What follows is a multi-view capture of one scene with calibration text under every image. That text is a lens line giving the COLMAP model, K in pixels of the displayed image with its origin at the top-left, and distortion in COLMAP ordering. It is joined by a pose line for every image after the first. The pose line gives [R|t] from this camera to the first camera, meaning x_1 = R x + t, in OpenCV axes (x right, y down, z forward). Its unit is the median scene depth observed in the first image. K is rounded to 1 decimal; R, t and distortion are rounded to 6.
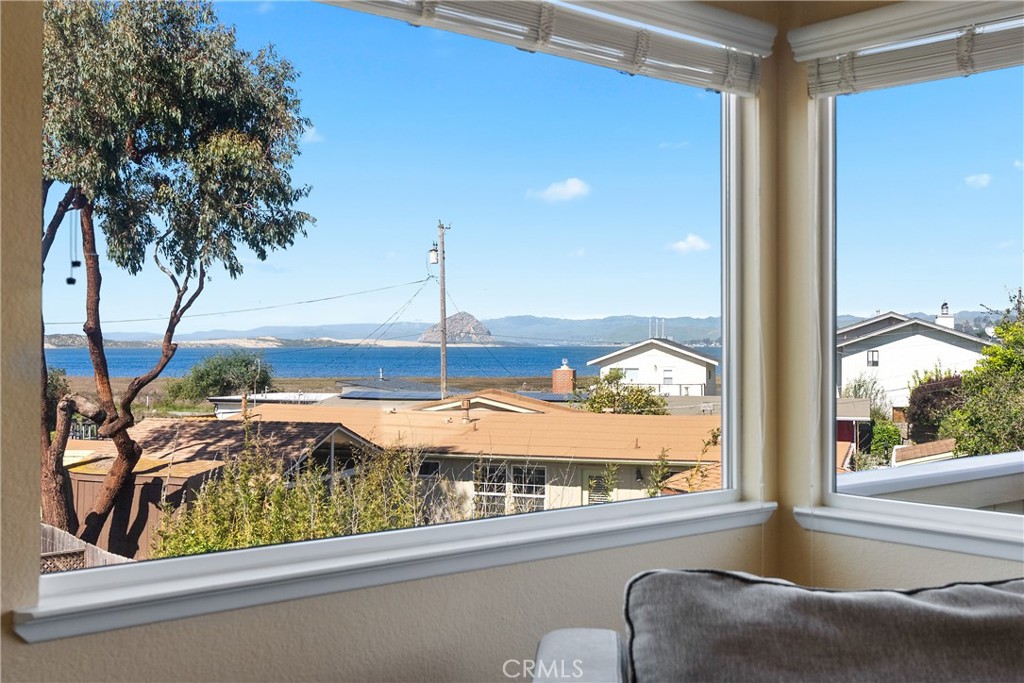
lens RADIAL K [[1126.5, 0, 516.4], [0, 1126.5, 340.0], [0, 0, 1]] dist [0.010630, 0.011037]
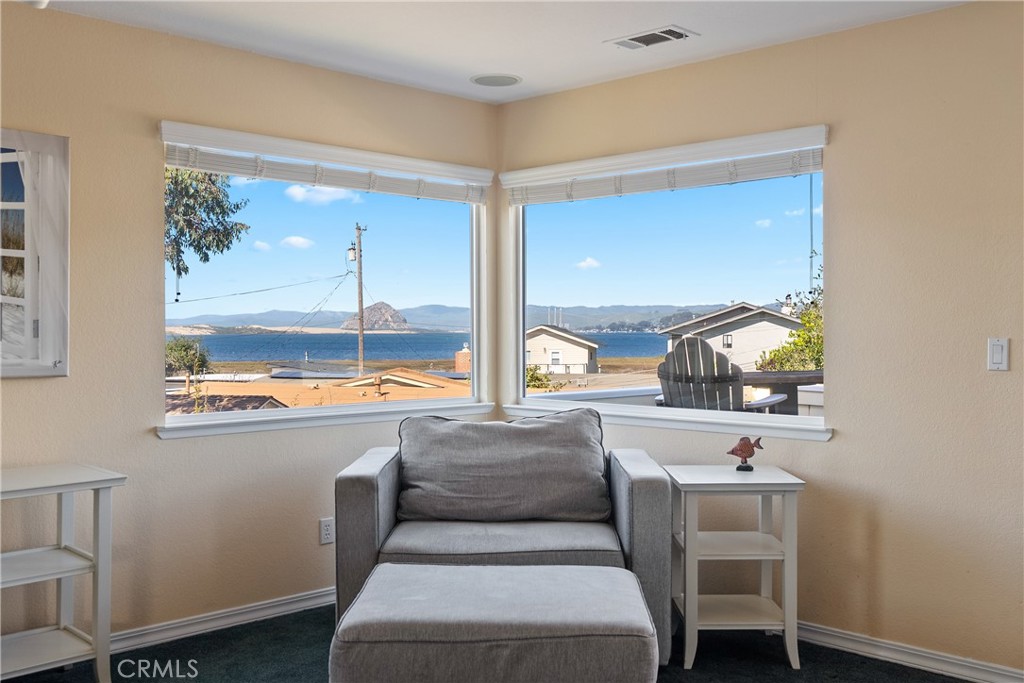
lens RADIAL K [[1011.9, 0, 506.3], [0, 1011.9, 342.6], [0, 0, 1]] dist [0.016854, 0.003953]
pose [[0.997204, -0.004671, 0.074588, 0.010867], [0.003519, 0.999873, 0.015569, 0.000509], [-0.074651, -0.015263, 0.997093, -0.074876]]
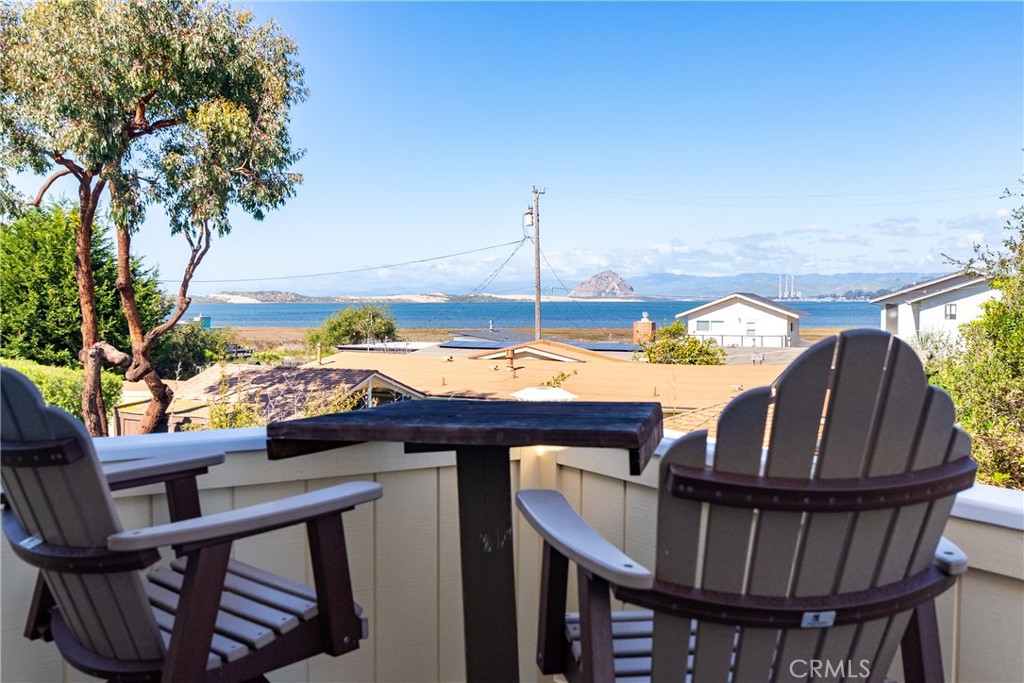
lens RADIAL K [[999.9, 0, 514.6], [0, 999.9, 340.5], [0, 0, 1]] dist [0.006065, -0.005086]
pose [[0.989524, 0.004569, -0.144298, 0.093110], [0.001925, 0.998993, 0.044833, 0.001216], [0.144357, -0.044641, 0.988518, 0.046028]]
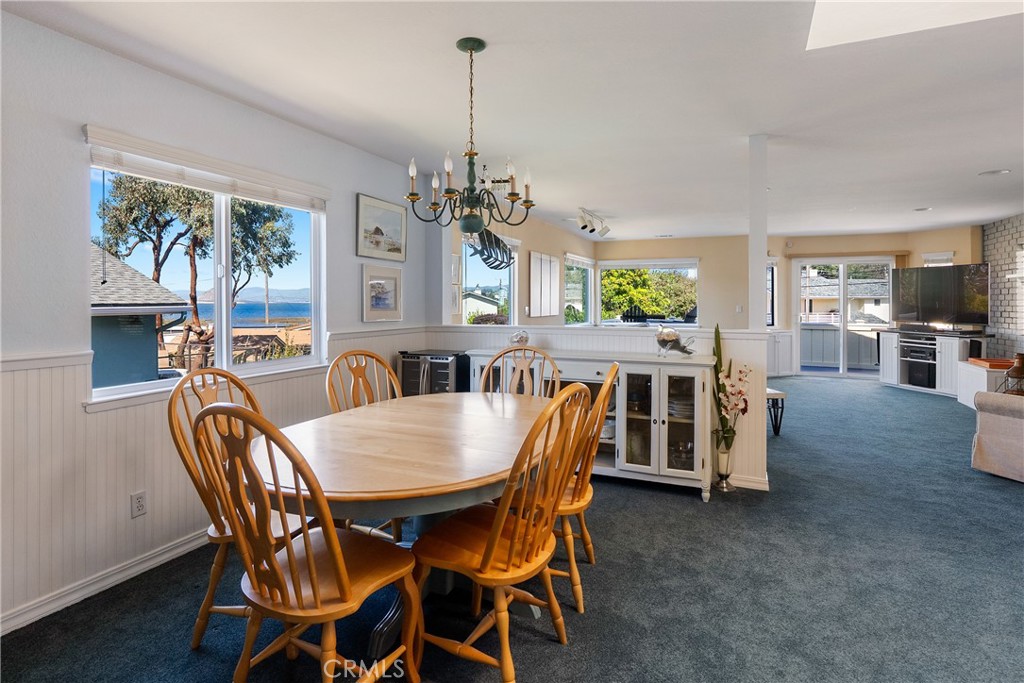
lens RADIAL K [[533.4, 0, 484.3], [0, 533.4, 304.7], [0, 0, 1]] dist [0.001323, 0.000408]
pose [[0.914552, -0.004580, 0.404443, -0.166555], [0.000812, 0.999955, 0.009489, -0.001268], [-0.404469, -0.008350, 0.914514, -0.172654]]
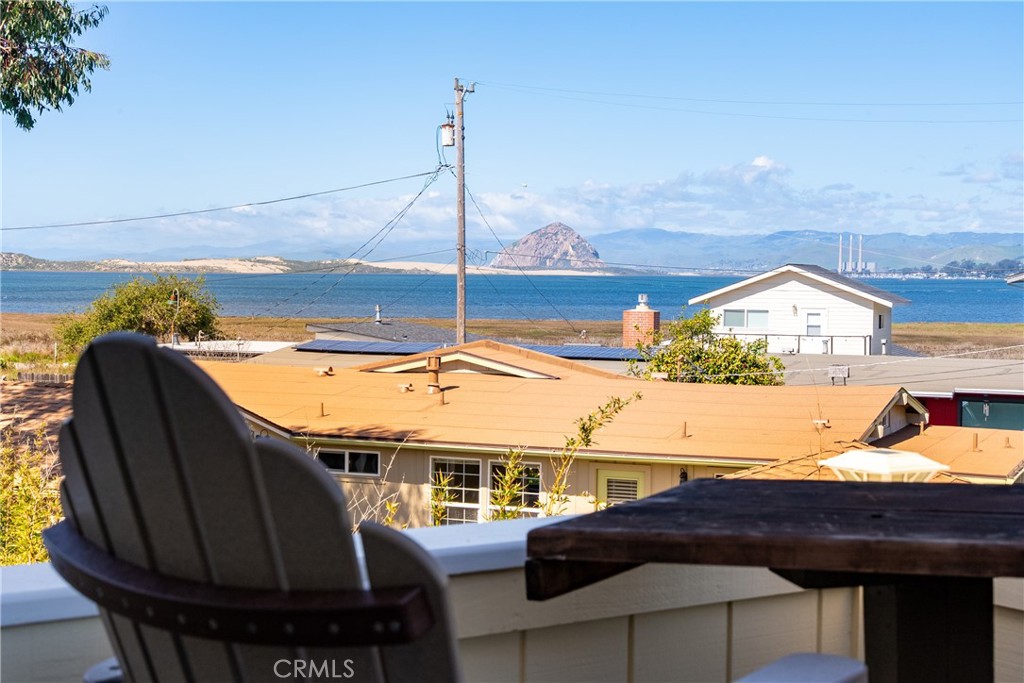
lens RADIAL K [[1675.6, 0, 510.1], [0, 1675.6, 361.1], [0, 0, 1]] dist [0.027910, 0.125369]
pose [[0.996875, 0.014763, -0.077609, 0.068240], [-0.010301, 0.998288, 0.057581, 0.000523], [0.078326, -0.056602, 0.995320, 0.052997]]
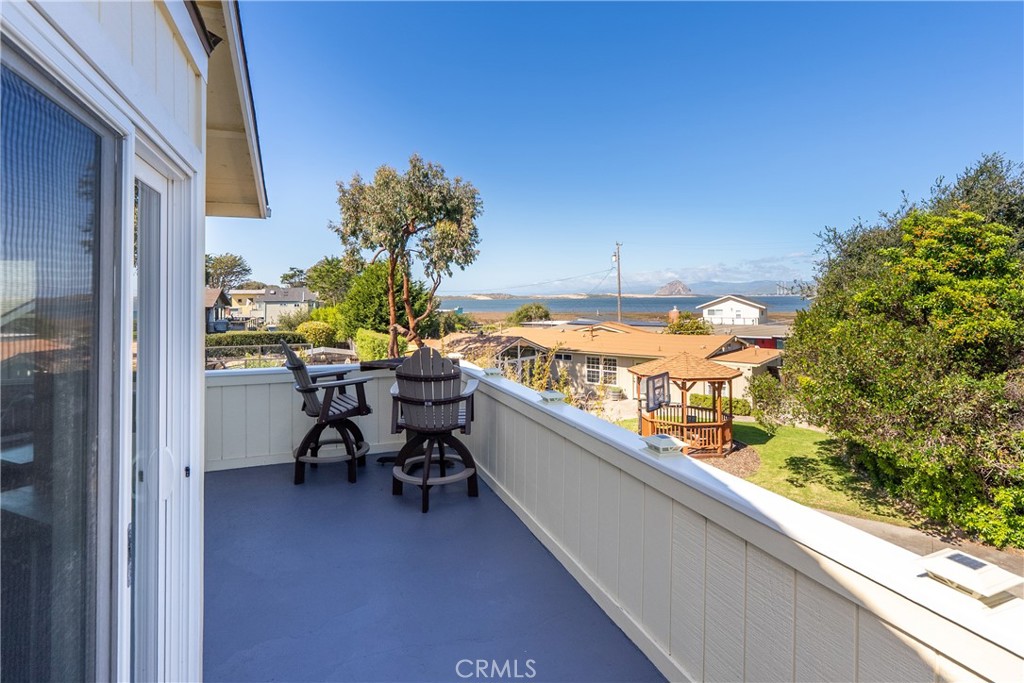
lens RADIAL K [[525.4, 0, 512.1], [0, 525.4, 287.6], [0, 0, 1]] dist [-0.003808, -0.000453]
pose [[0.936655, -0.015017, -0.349932, 0.161976], [0.010412, 0.999833, -0.015037, -0.008746], [0.350099, 0.010441, 0.936655, -0.014789]]
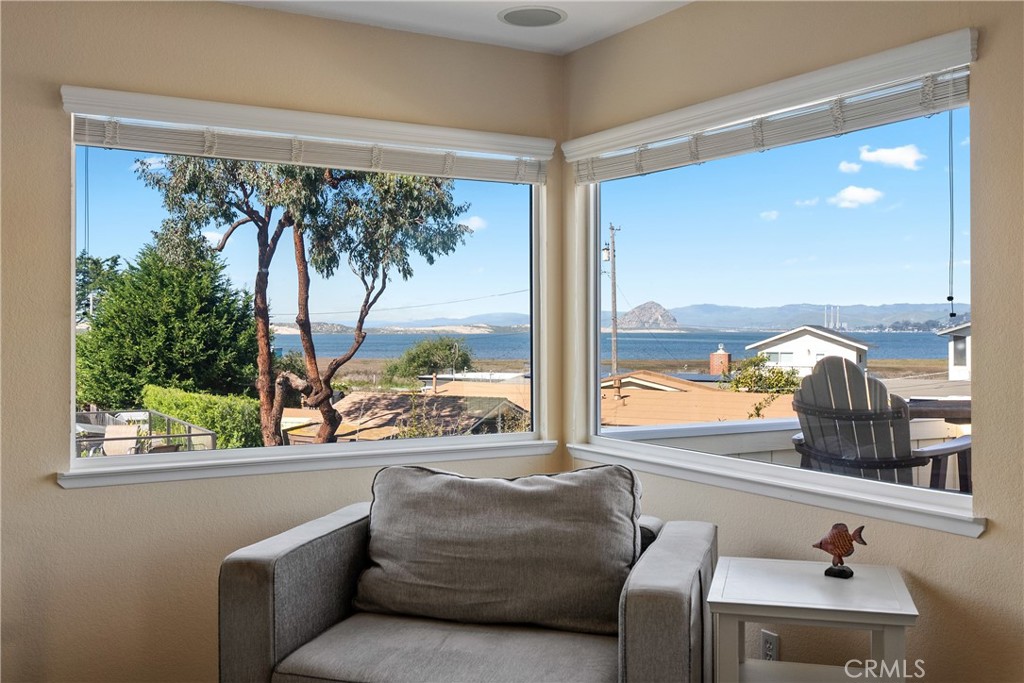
lens RADIAL K [[1001.2, 0, 515.2], [0, 1001.2, 327.1], [0, 0, 1]] dist [0.006290, 0.000446]
pose [[0.983098, -0.002216, -0.183069, 0.038769], [0.002326, 0.999997, 0.000386, -0.001439], [0.183068, -0.000805, 0.983100, -0.035409]]
